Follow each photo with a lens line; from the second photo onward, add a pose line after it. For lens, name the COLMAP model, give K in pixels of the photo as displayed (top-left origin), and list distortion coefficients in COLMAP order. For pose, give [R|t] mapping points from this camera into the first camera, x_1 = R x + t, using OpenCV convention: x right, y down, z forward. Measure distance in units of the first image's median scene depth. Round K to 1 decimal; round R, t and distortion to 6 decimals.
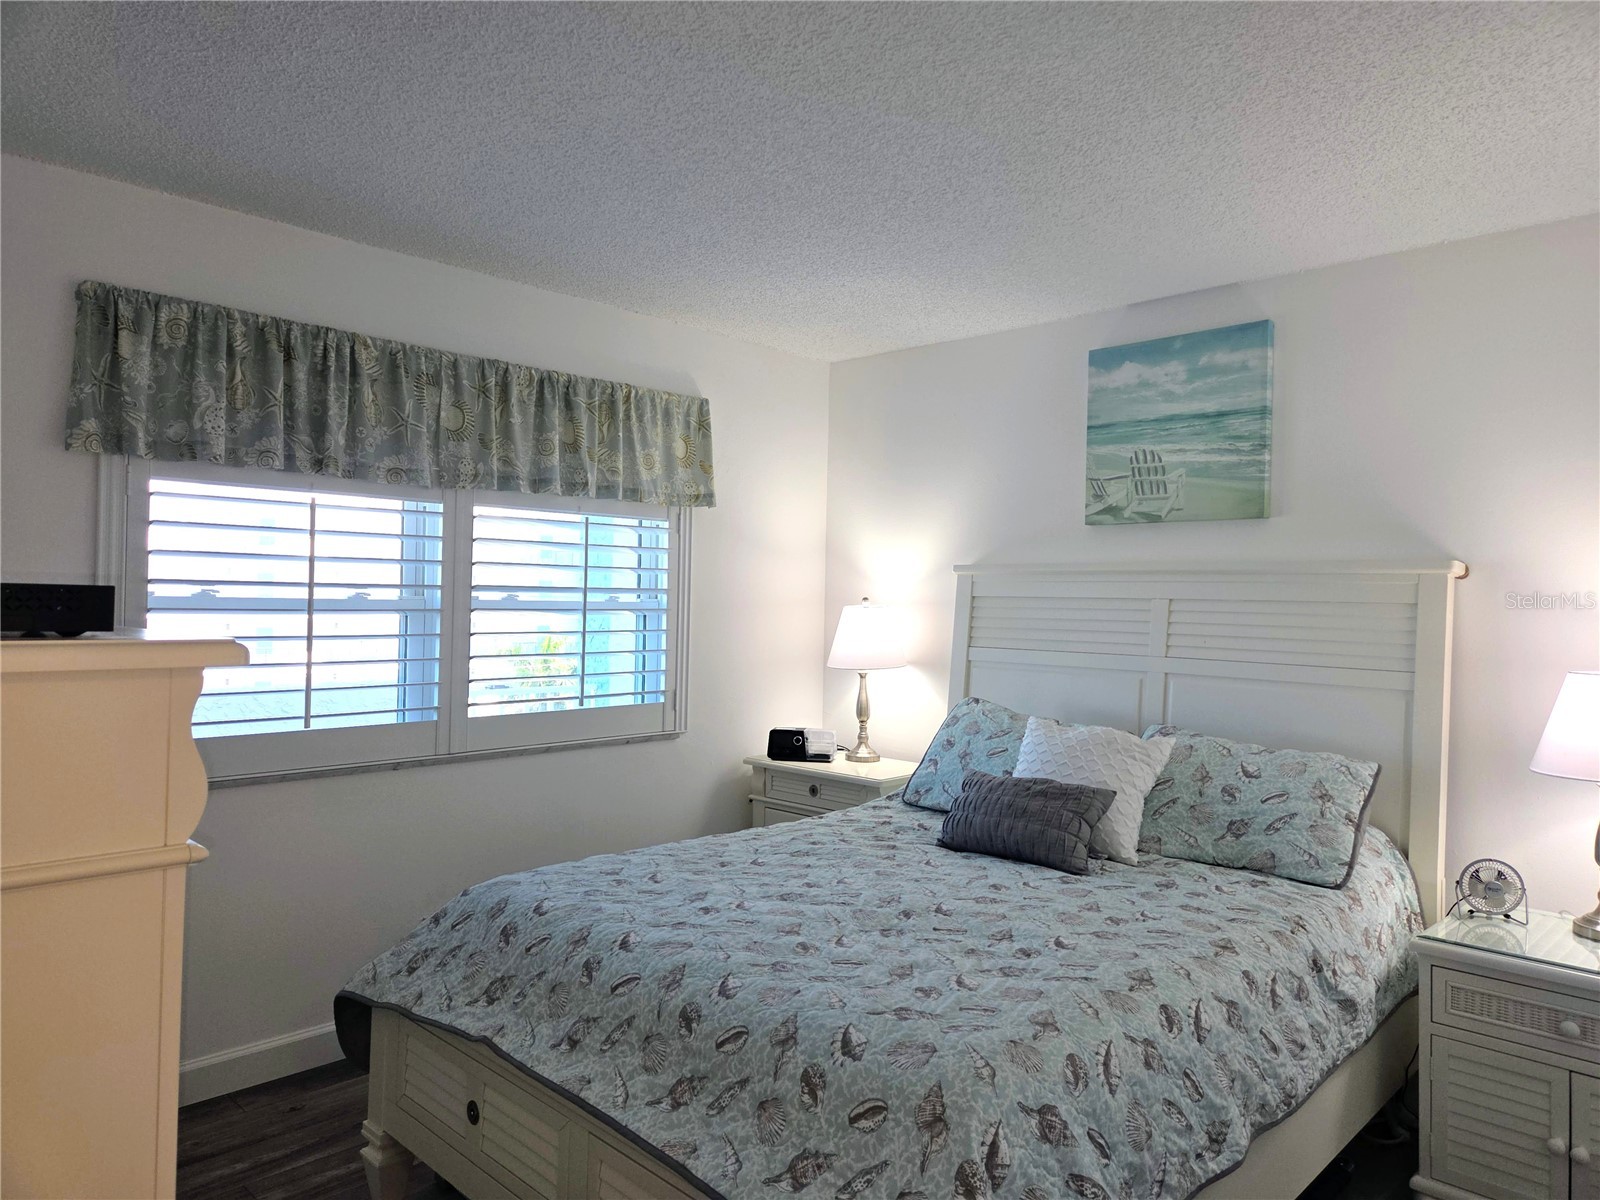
lens RADIAL K [[1061.9, 0, 806.2], [0, 1061.9, 601.4], [0, 0, 1]] dist [0.062380, -0.048114]
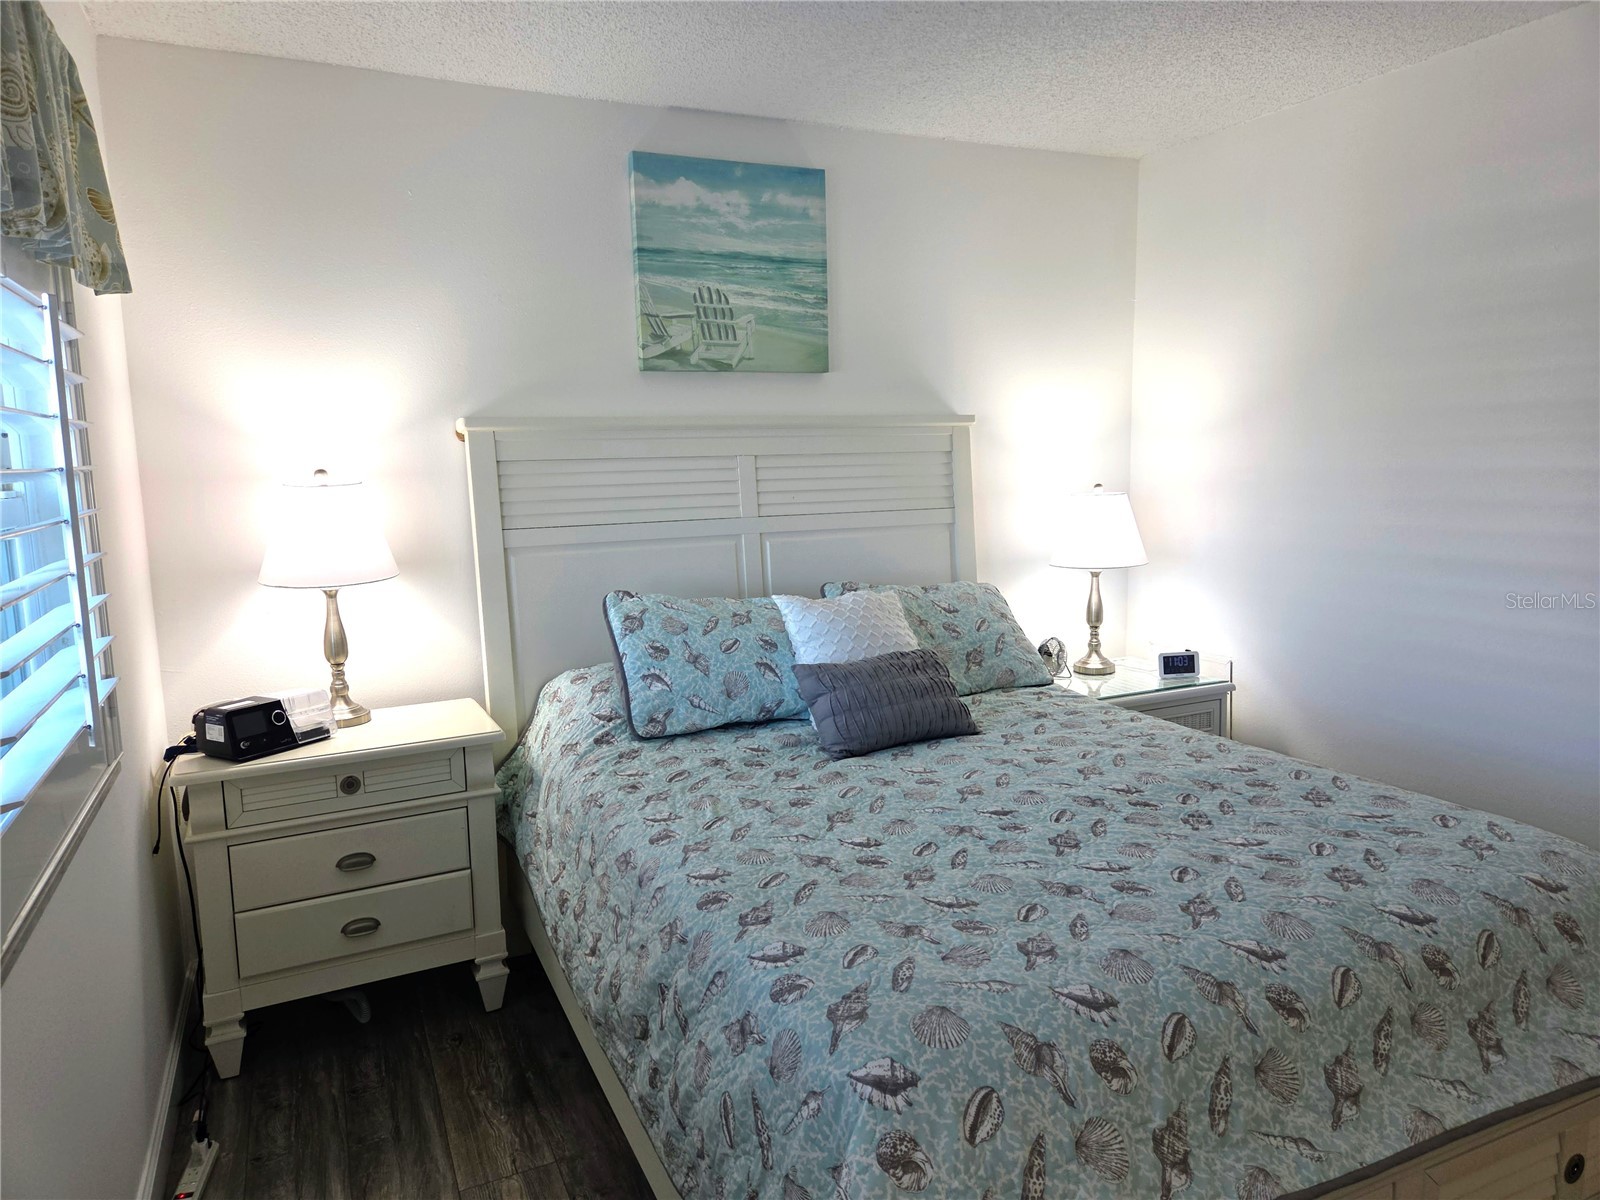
lens RADIAL K [[1061.9, 0, 811.2], [0, 1061.9, 605.6], [0, 0, 1]] dist [0.062380, -0.048114]
pose [[0.354440, -0.160406, 0.921218, -0.553597], [0.033658, 0.986727, 0.158863, -0.019571], [-0.934473, -0.025301, 0.355134, 0.636411]]
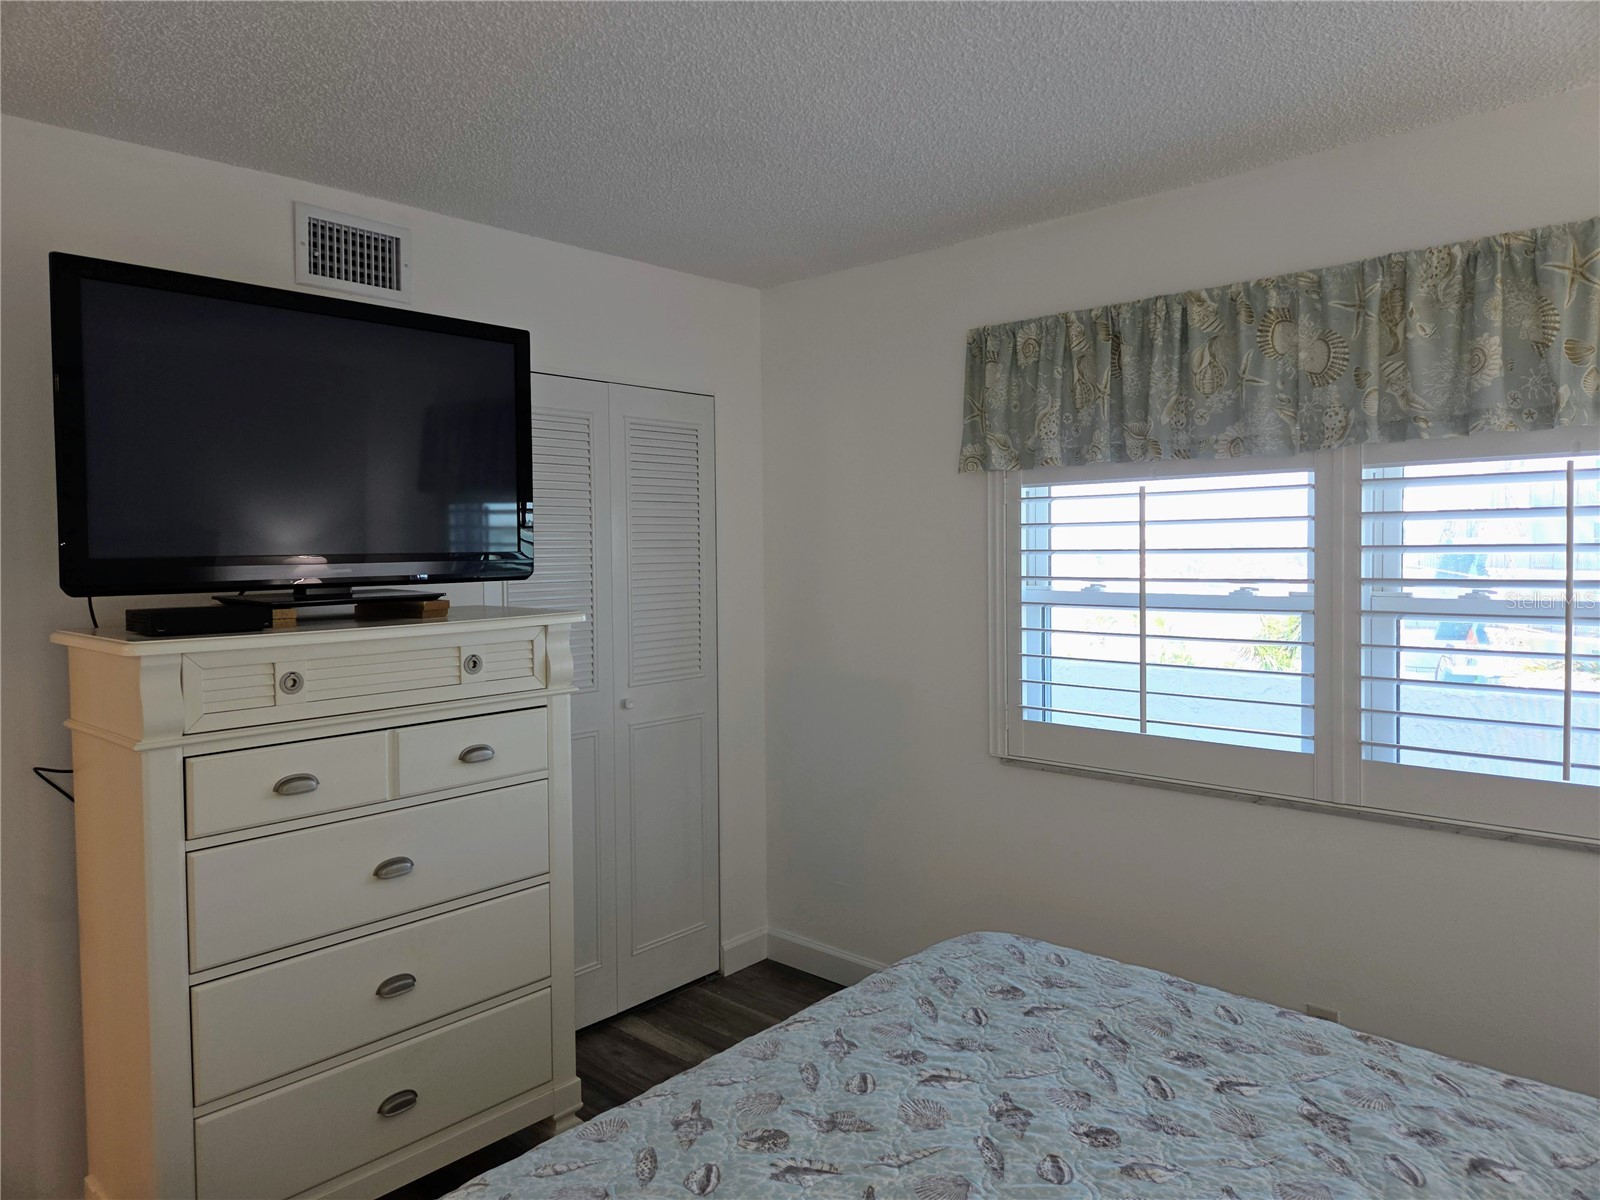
lens RADIAL K [[1061.9, 0, 793.6], [0, 1061.9, 584.2], [0, 0, 1]] dist [0.062380, -0.048114]
pose [[0.025531, 0.017999, -0.999512, 0.417924], [0.008376, 0.999799, 0.018218, -0.028165], [0.999639, -0.008837, 0.025375, 0.609673]]
